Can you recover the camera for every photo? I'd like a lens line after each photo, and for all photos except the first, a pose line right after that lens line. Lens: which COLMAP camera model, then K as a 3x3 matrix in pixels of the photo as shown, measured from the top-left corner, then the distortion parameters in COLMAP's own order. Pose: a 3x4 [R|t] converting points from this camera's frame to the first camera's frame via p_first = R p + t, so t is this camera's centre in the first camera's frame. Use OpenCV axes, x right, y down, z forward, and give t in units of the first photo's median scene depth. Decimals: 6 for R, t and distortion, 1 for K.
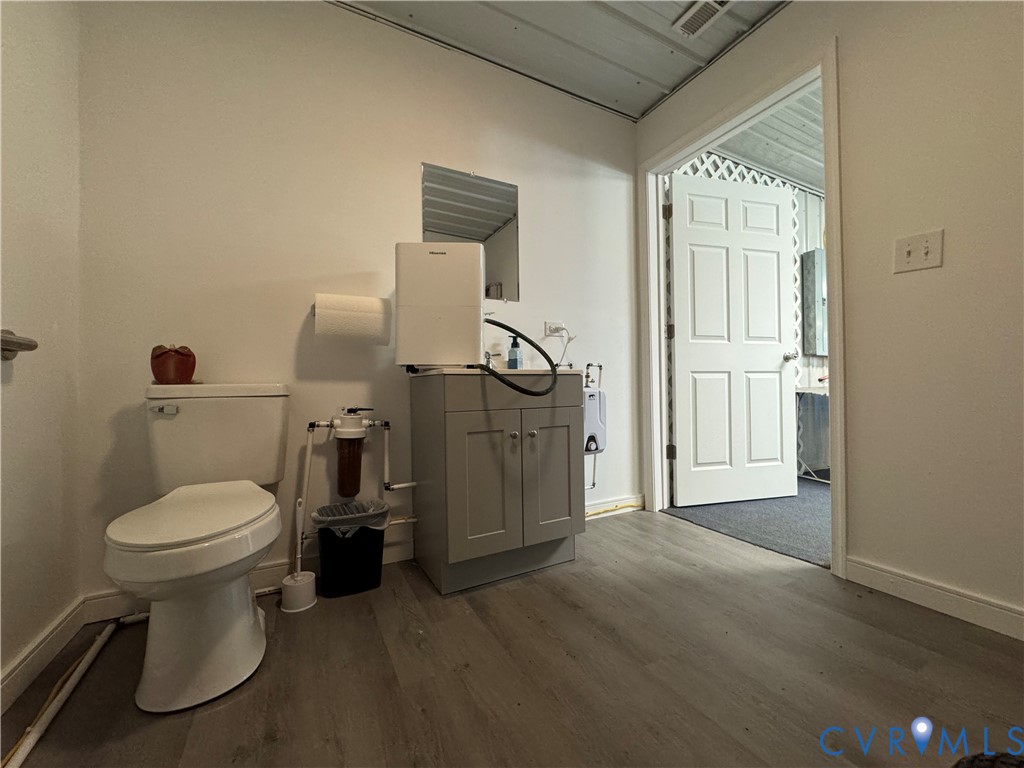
lens RADIAL K [[407.8, 0, 511.8], [0, 407.8, 382.9], [0, 0, 1]] dist [-0.000200, -0.000016]
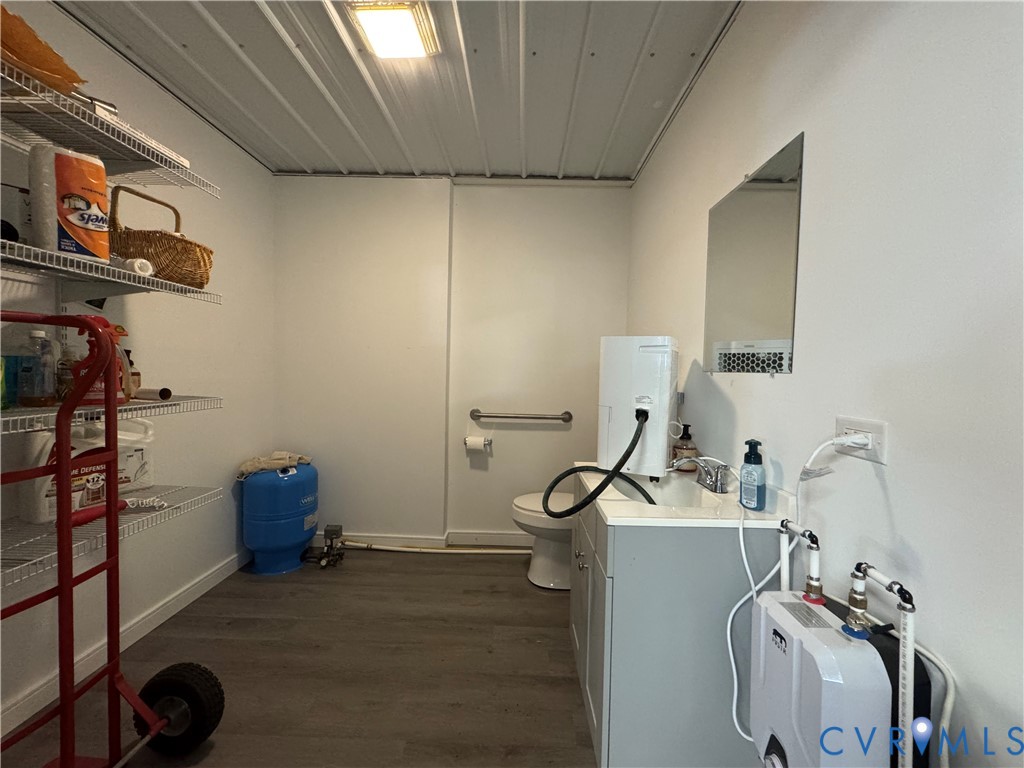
lens RADIAL K [[407.8, 0, 511.8], [0, 407.8, 382.9], [0, 0, 1]] dist [-0.000200, -0.000016]
pose [[-0.484681, 0.035260, -0.873980, 1.137221], [-0.011566, 0.998841, 0.046712, -0.385487], [0.874614, 0.032749, -0.483712, 1.754914]]
